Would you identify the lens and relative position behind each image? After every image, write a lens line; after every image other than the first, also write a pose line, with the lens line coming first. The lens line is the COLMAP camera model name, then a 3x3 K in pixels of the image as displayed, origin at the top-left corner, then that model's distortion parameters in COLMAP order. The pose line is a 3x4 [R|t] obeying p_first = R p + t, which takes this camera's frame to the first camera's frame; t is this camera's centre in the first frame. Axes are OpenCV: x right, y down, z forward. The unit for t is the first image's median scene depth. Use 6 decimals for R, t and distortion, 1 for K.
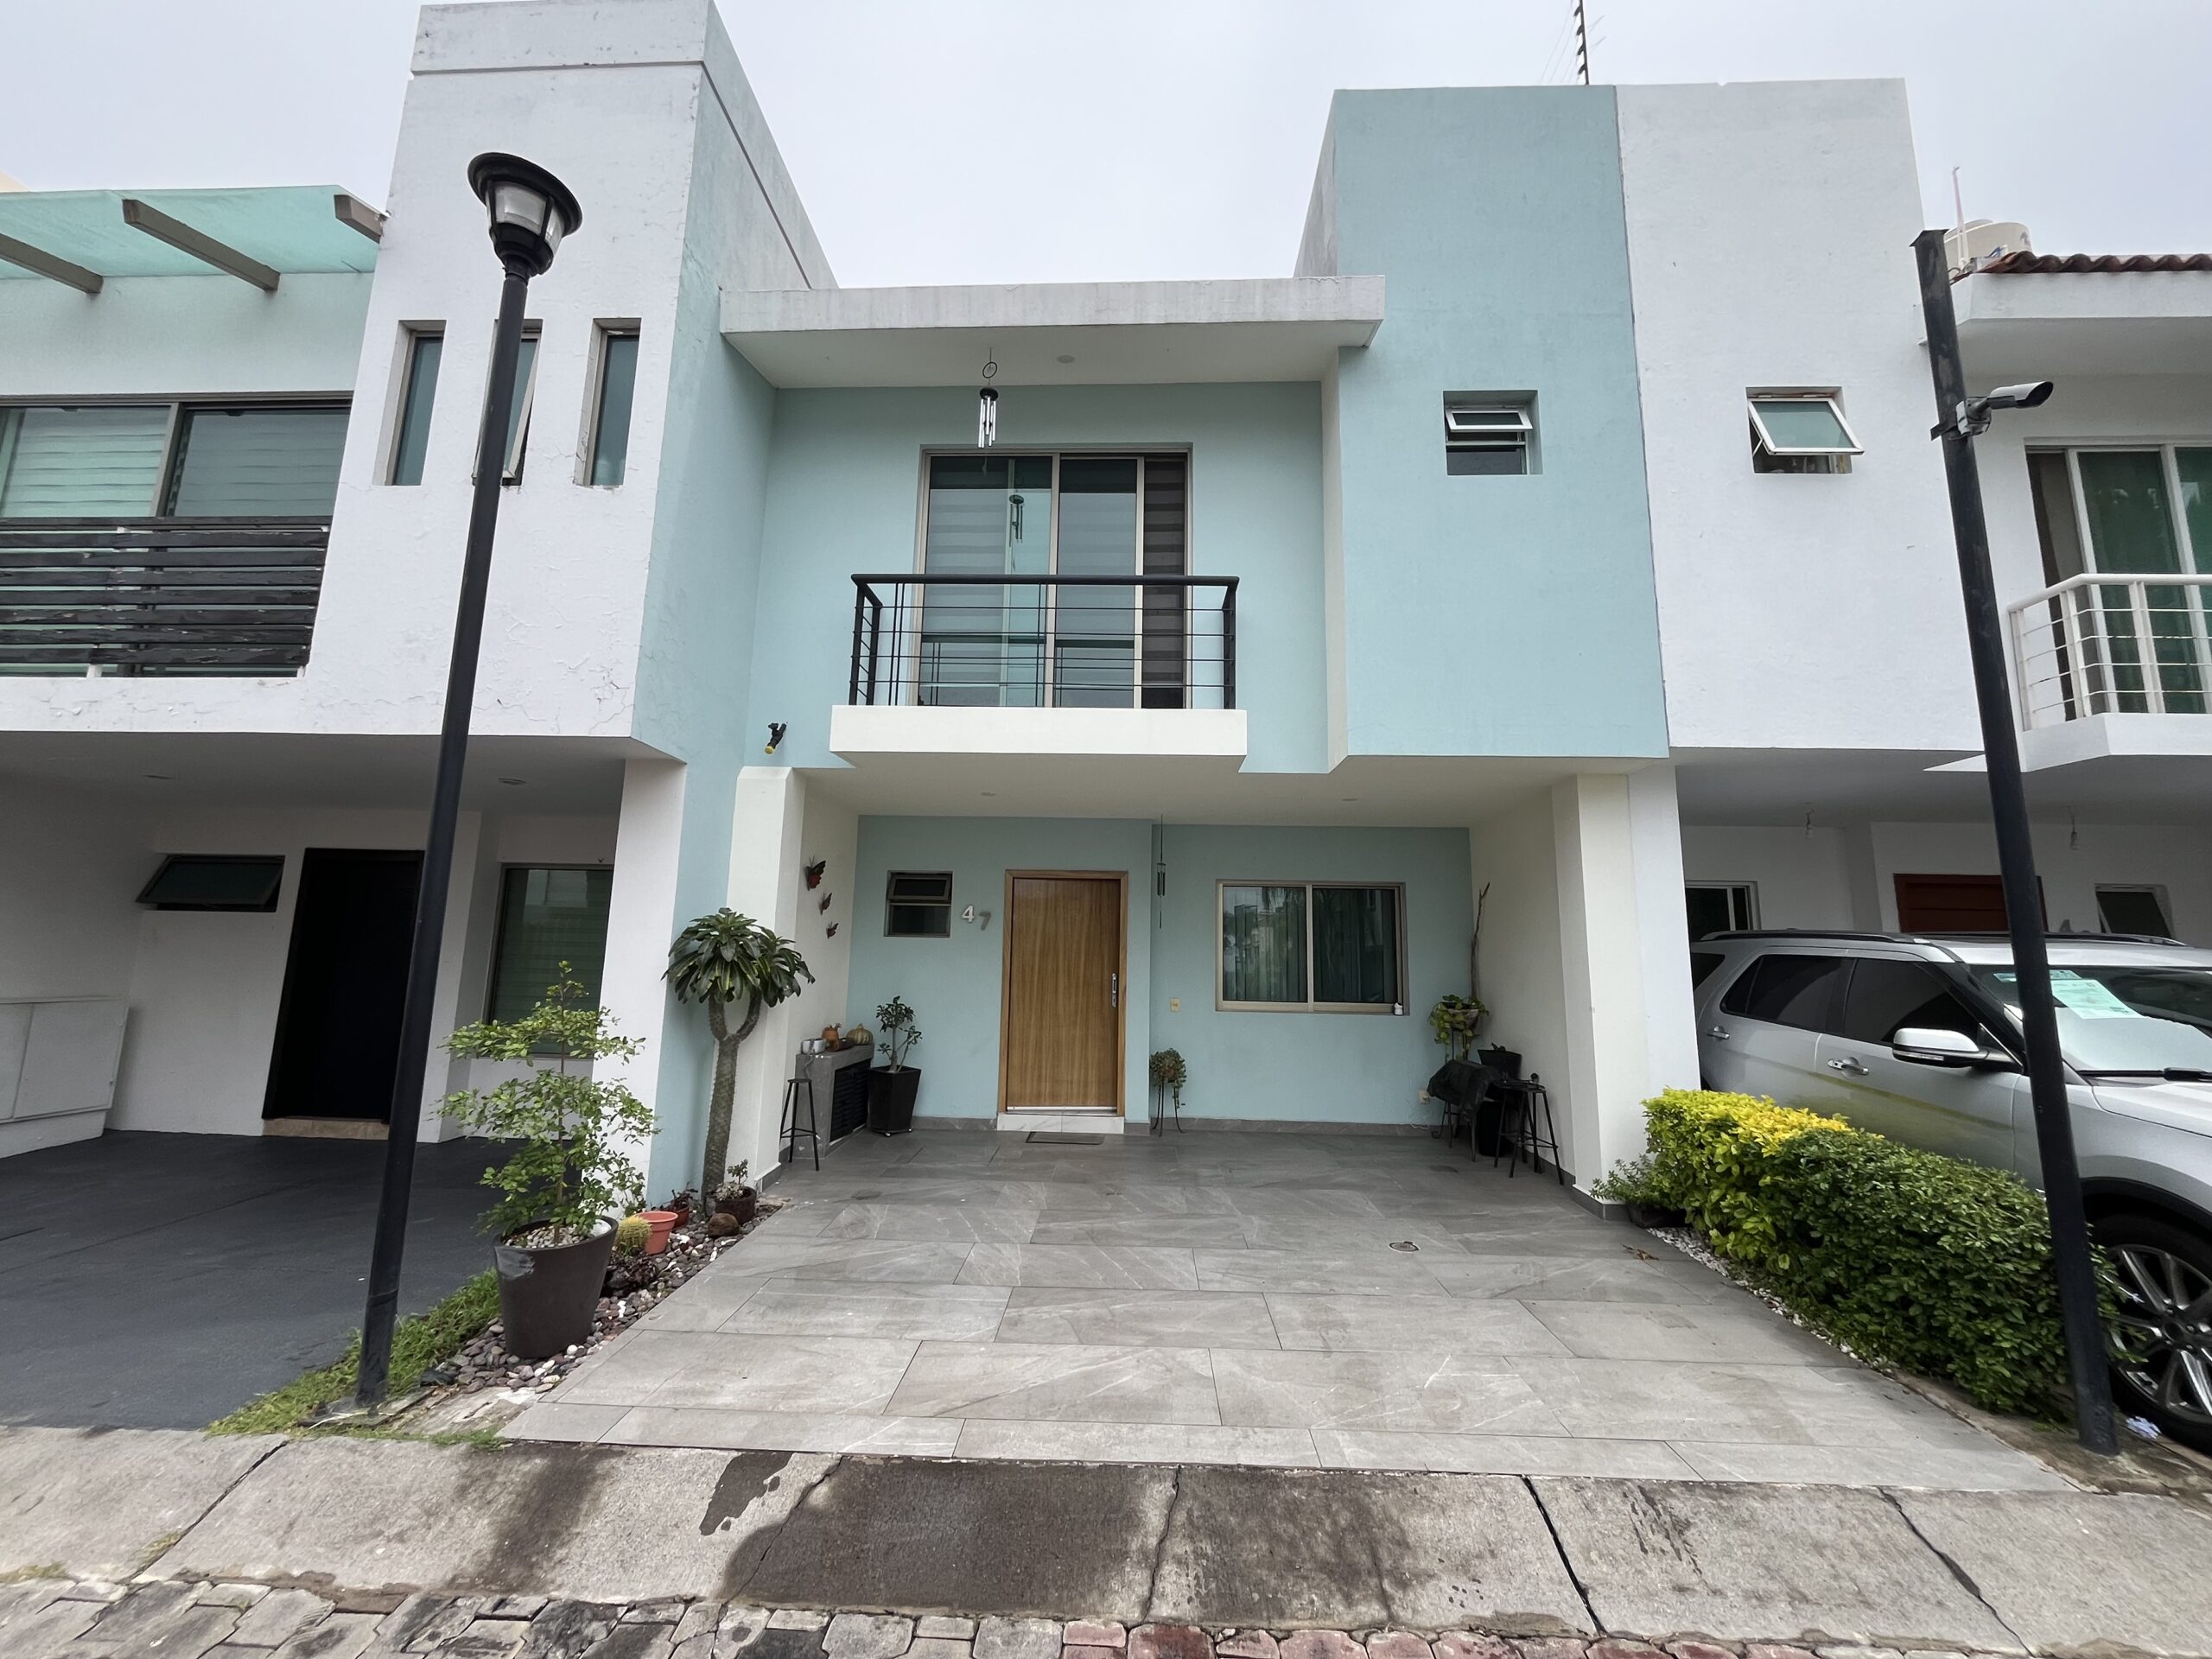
lens RADIAL K [[893.5, 0, 1107.0], [0, 893.5, 829.3], [0, 0, 1]] dist [-0.001415, -0.000020]
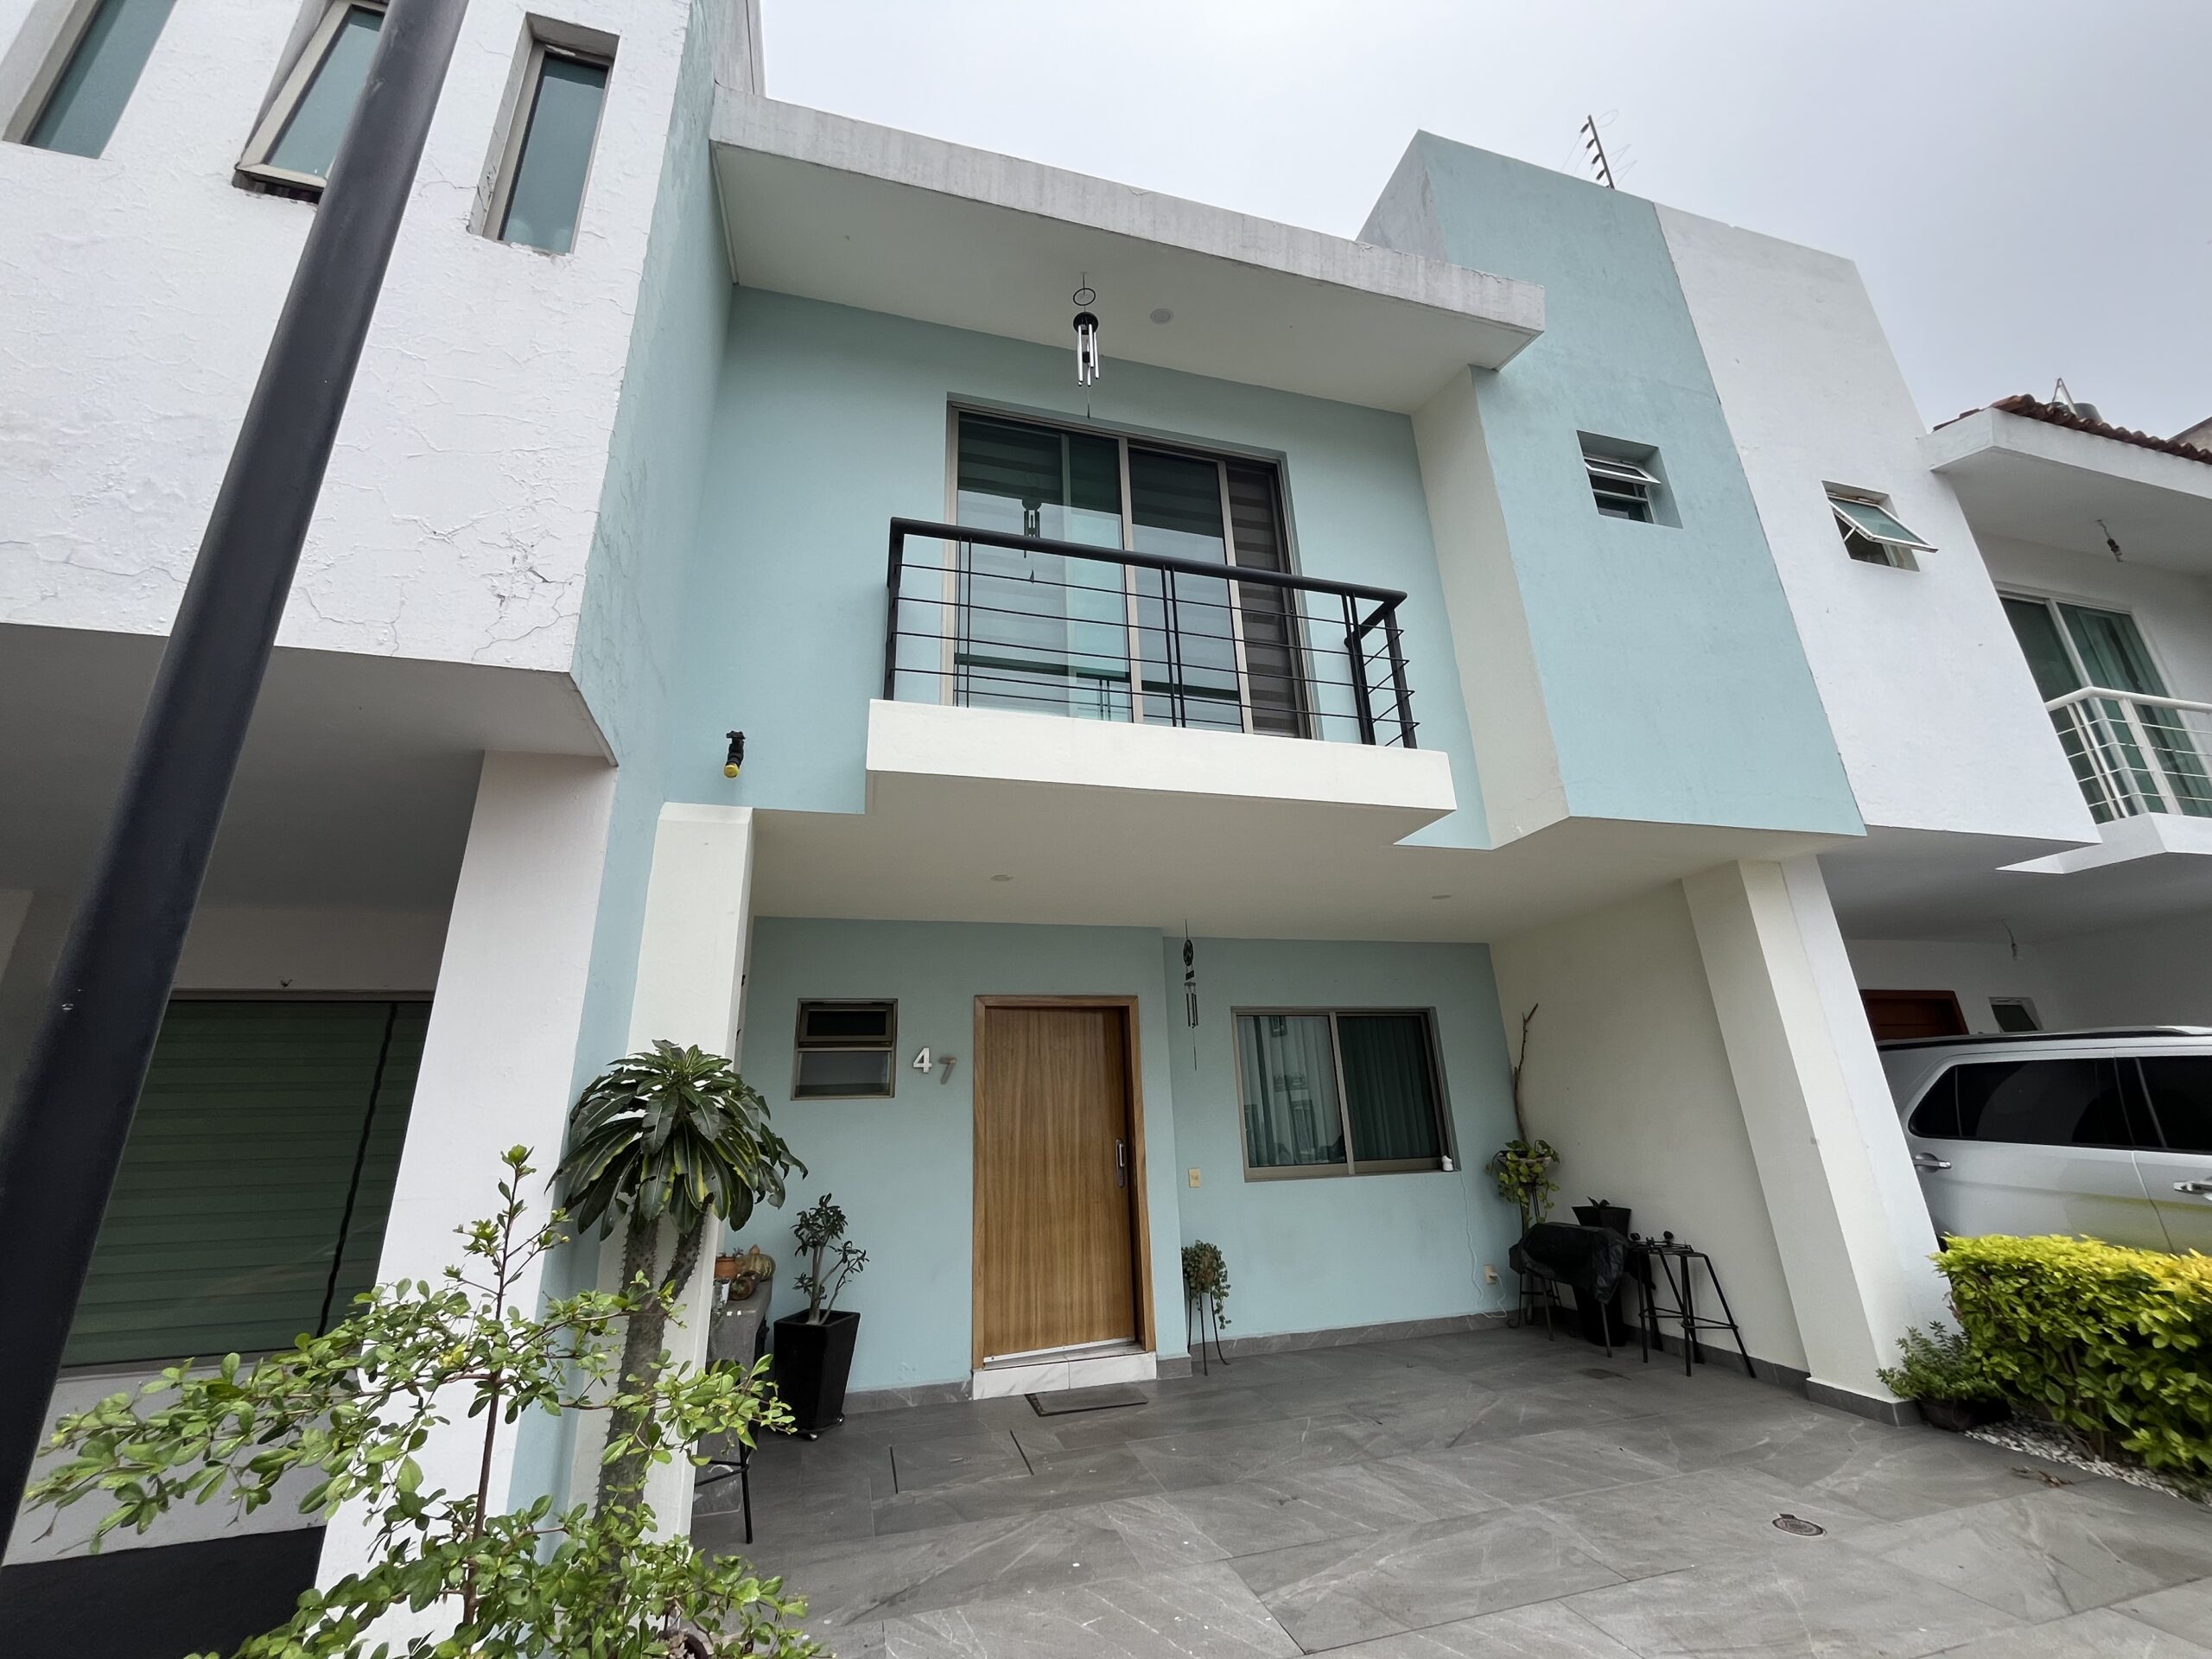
lens RADIAL K [[893.5, 0, 1107.0], [0, 893.5, 829.2], [0, 0, 1]] dist [-0.001415, -0.000020]
pose [[0.950394, 0.047216, 0.307444, -0.309228], [0.009087, 0.983776, -0.179172, 0.055935], [-0.310916, 0.173078, 0.934546, 0.357628]]
